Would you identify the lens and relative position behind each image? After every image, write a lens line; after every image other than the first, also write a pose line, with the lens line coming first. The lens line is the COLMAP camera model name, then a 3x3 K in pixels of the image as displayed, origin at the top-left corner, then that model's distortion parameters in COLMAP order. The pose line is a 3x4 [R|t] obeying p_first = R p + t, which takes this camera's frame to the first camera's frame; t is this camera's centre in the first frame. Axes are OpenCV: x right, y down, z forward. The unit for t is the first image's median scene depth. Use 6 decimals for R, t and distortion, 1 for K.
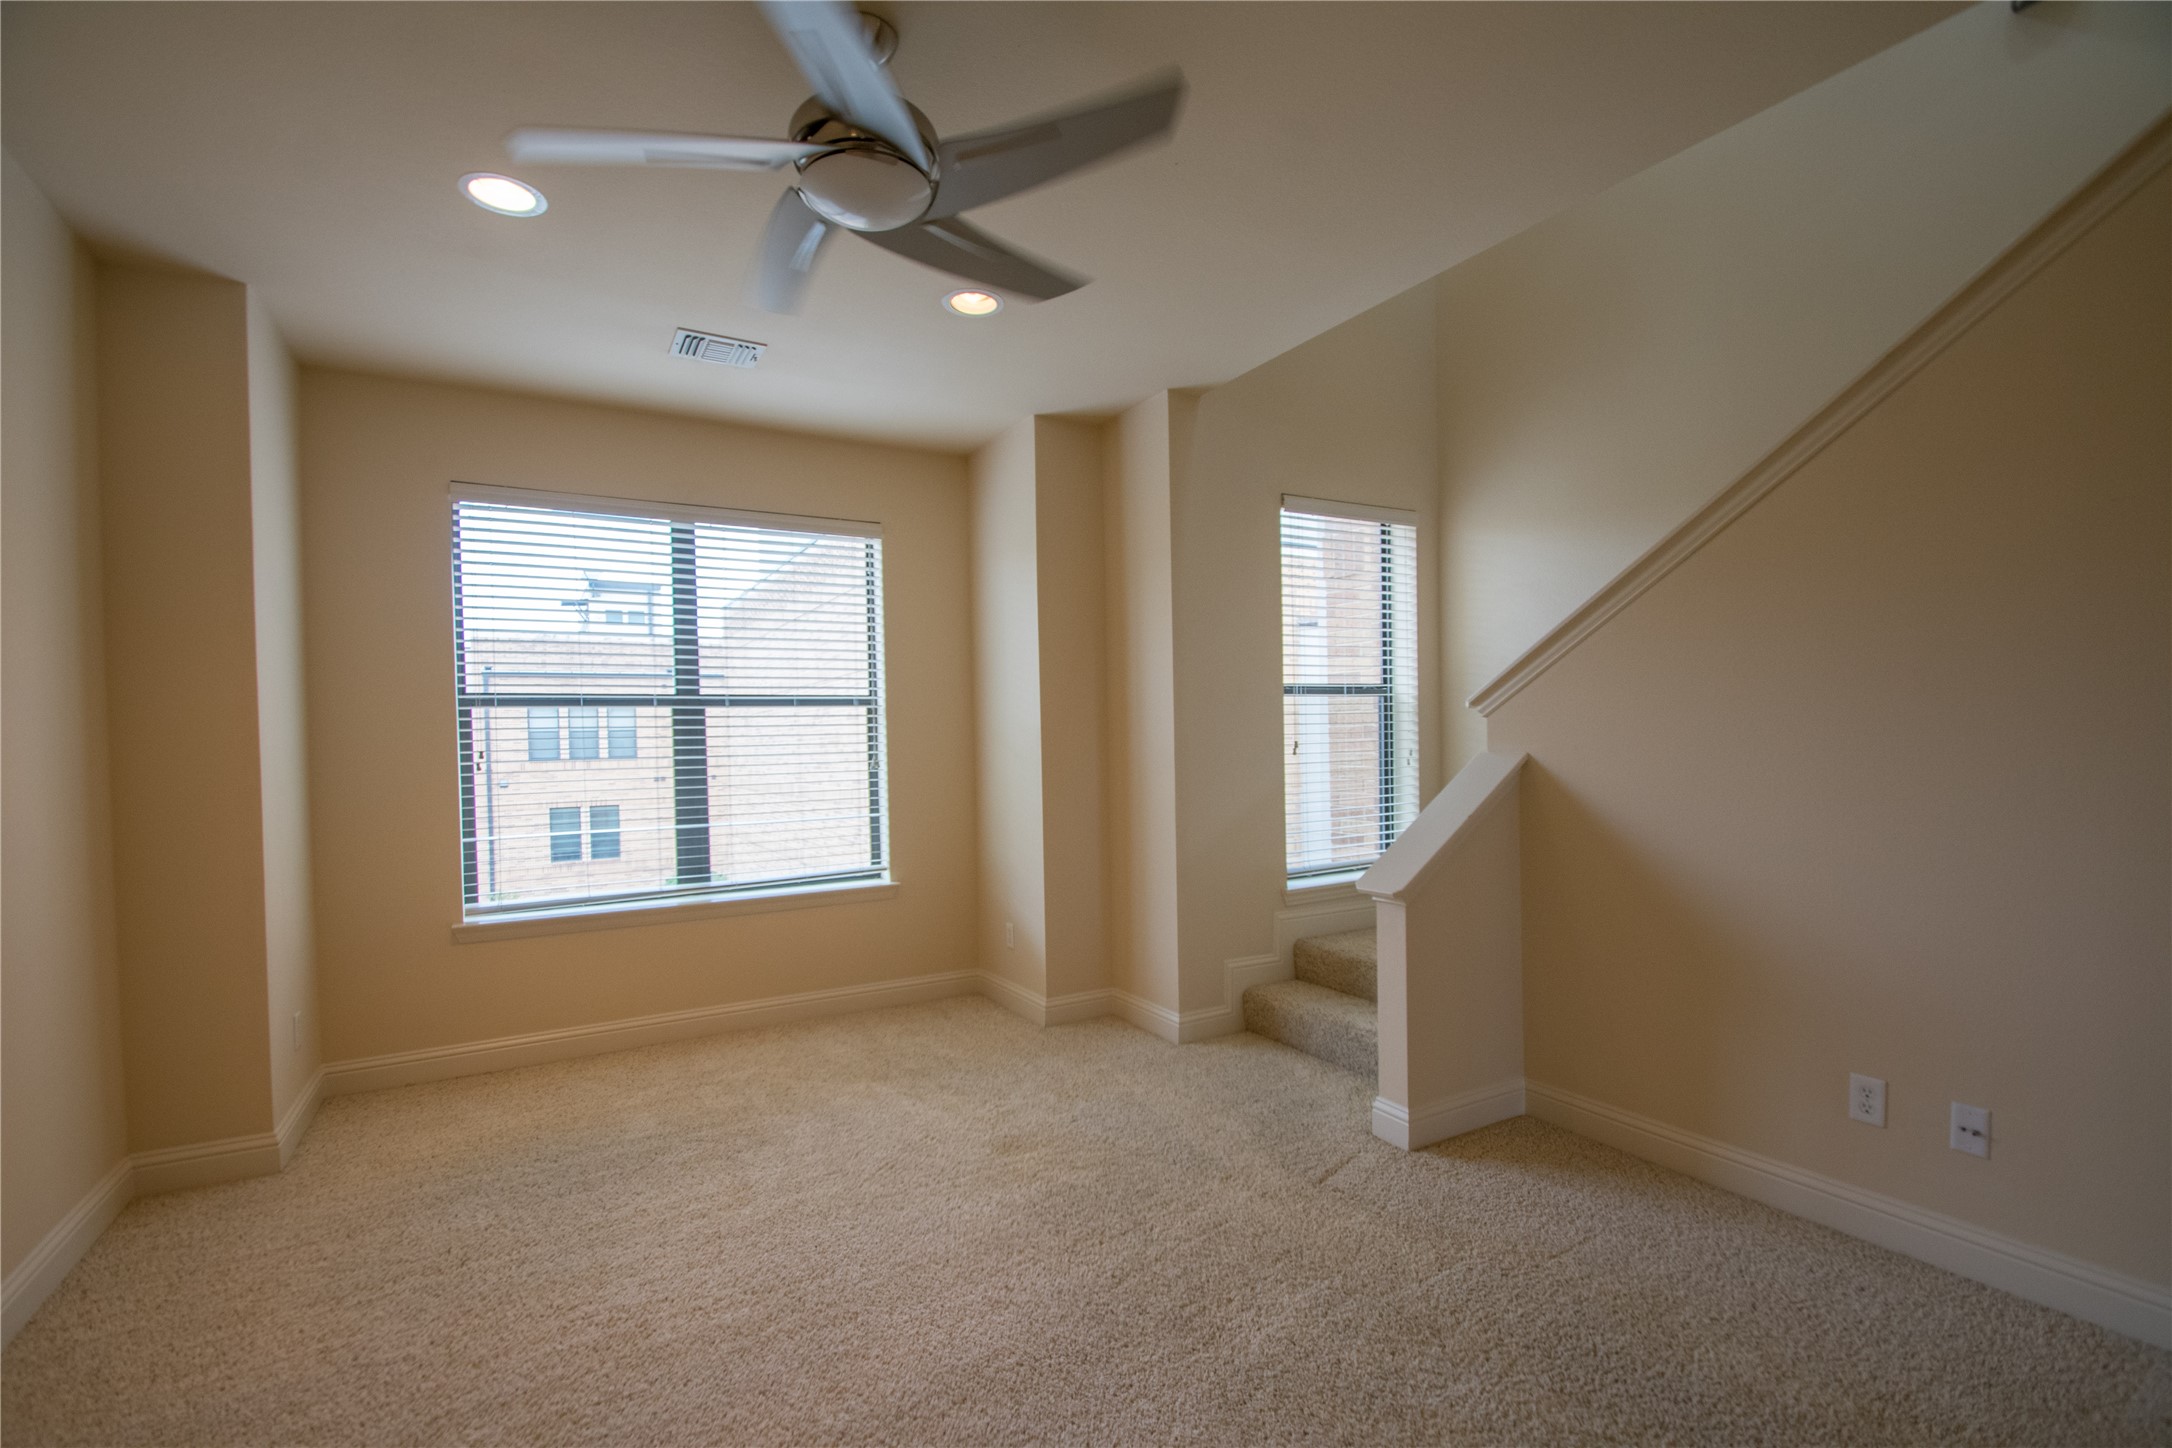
lens RADIAL K [[961.7, 0, 1056.5], [0, 961.7, 750.3], [0, 0, 1]] dist [0.018357, -0.019111]
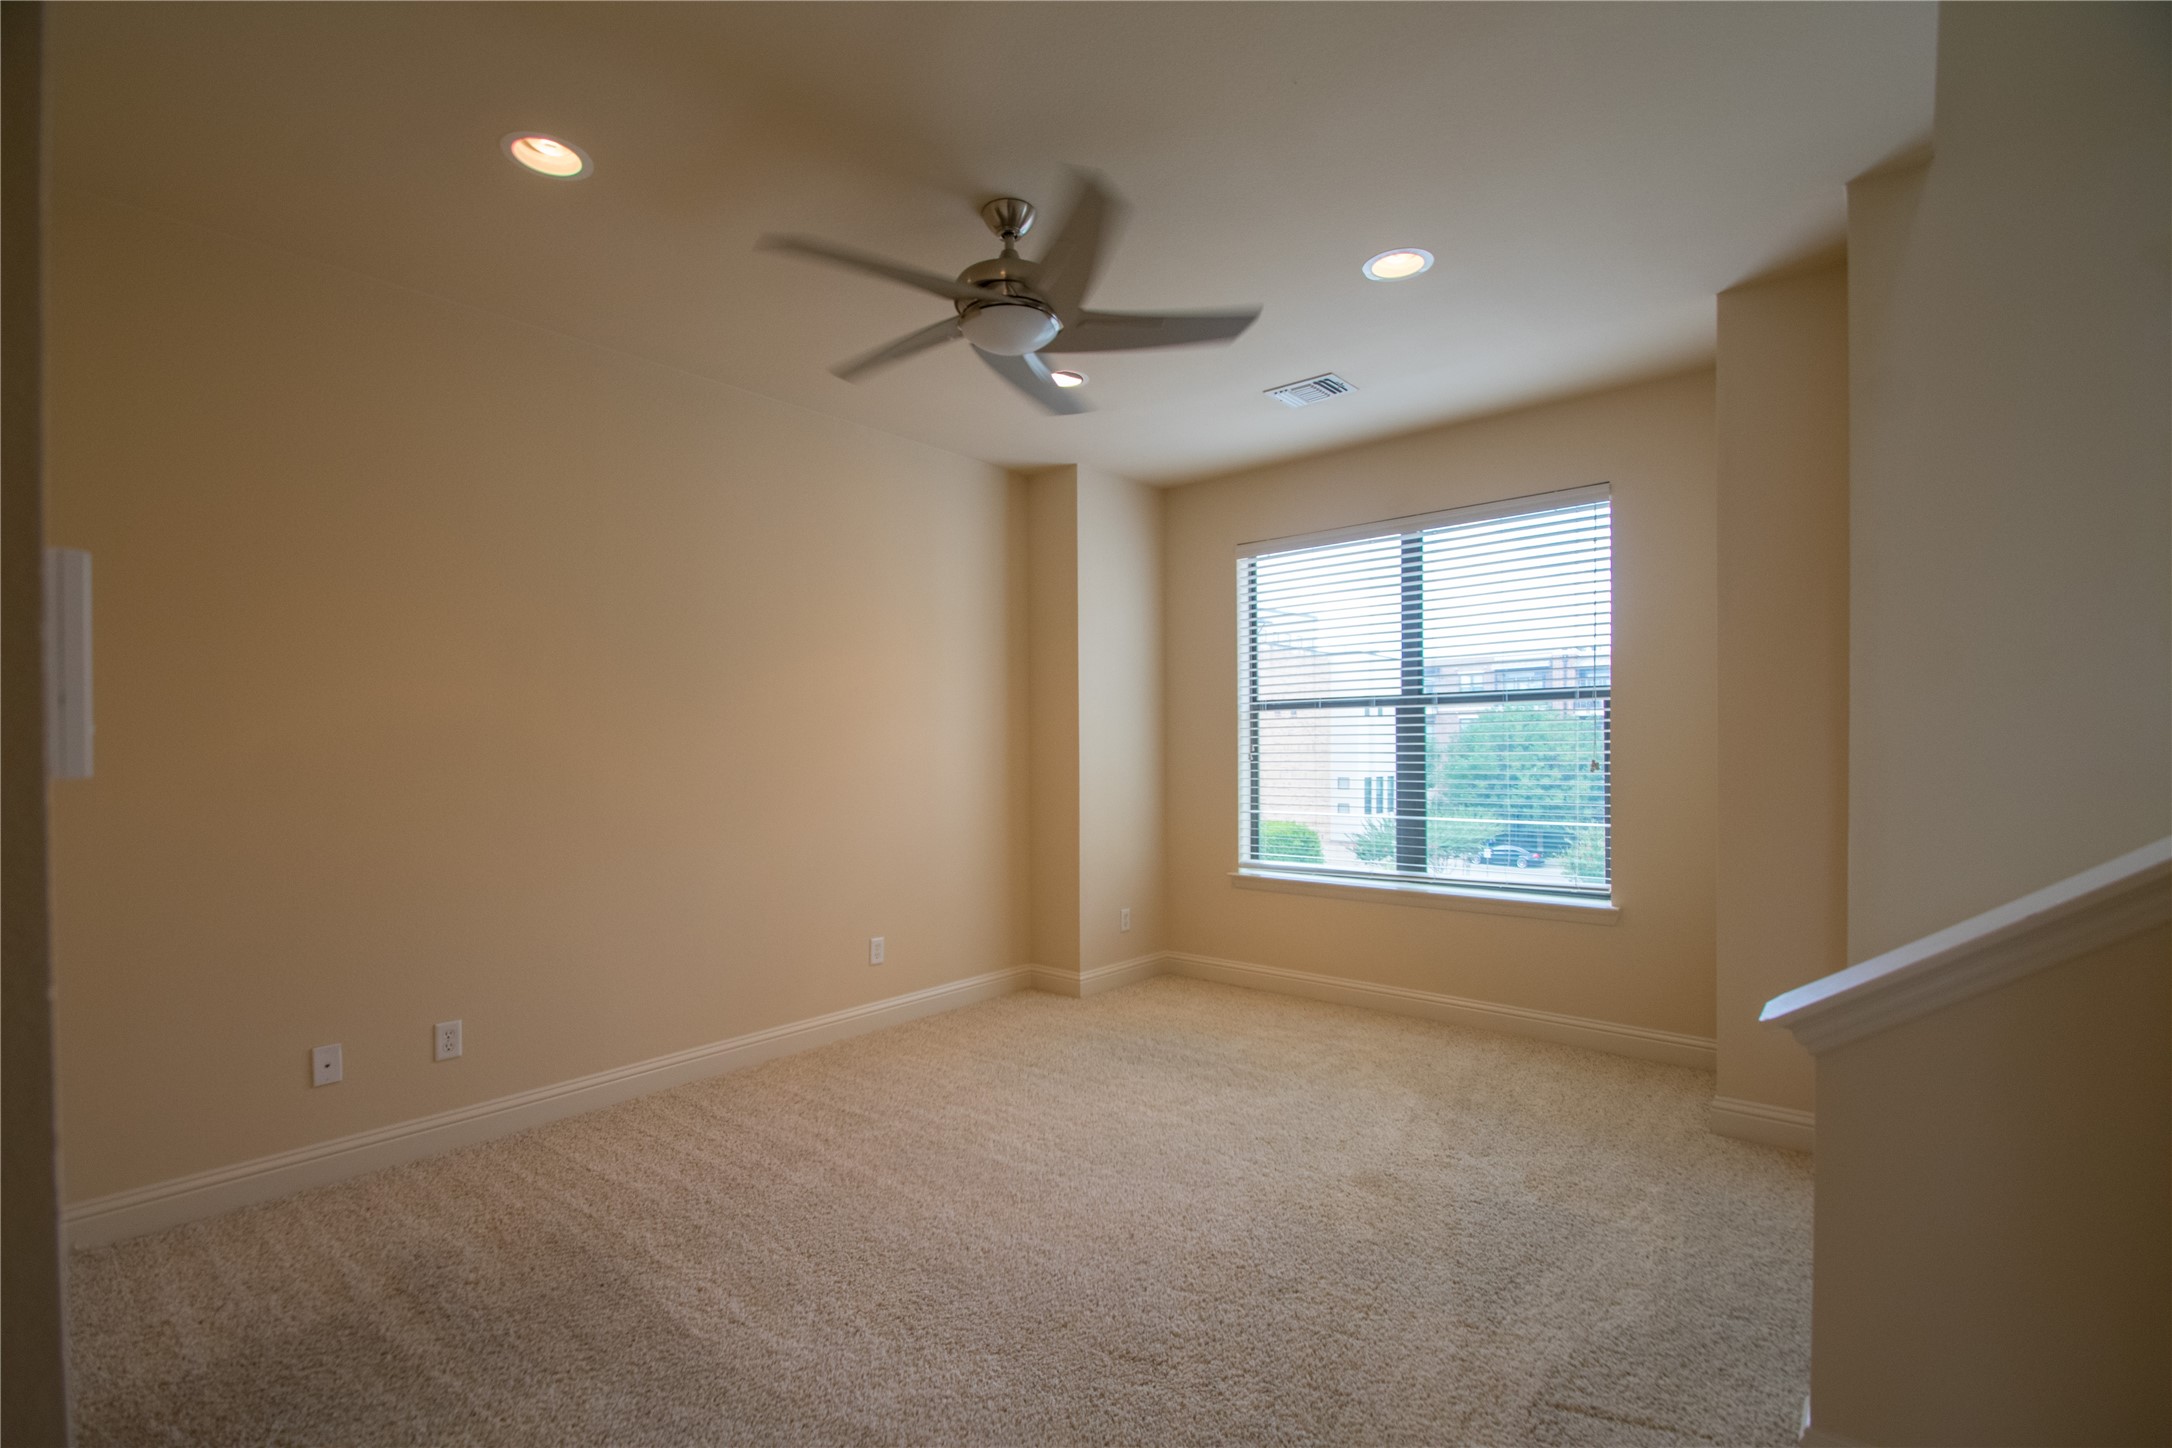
lens RADIAL K [[969.0, 0, 1077.1], [0, 969.0, 750.6], [0, 0, 1]] dist [0.015482, -0.018540]
pose [[0.335811, 0.021308, -0.941688, 0.523970], [-0.007861, 0.999773, 0.019819, -0.014334], [0.941896, 0.000747, 0.335903, 0.301726]]
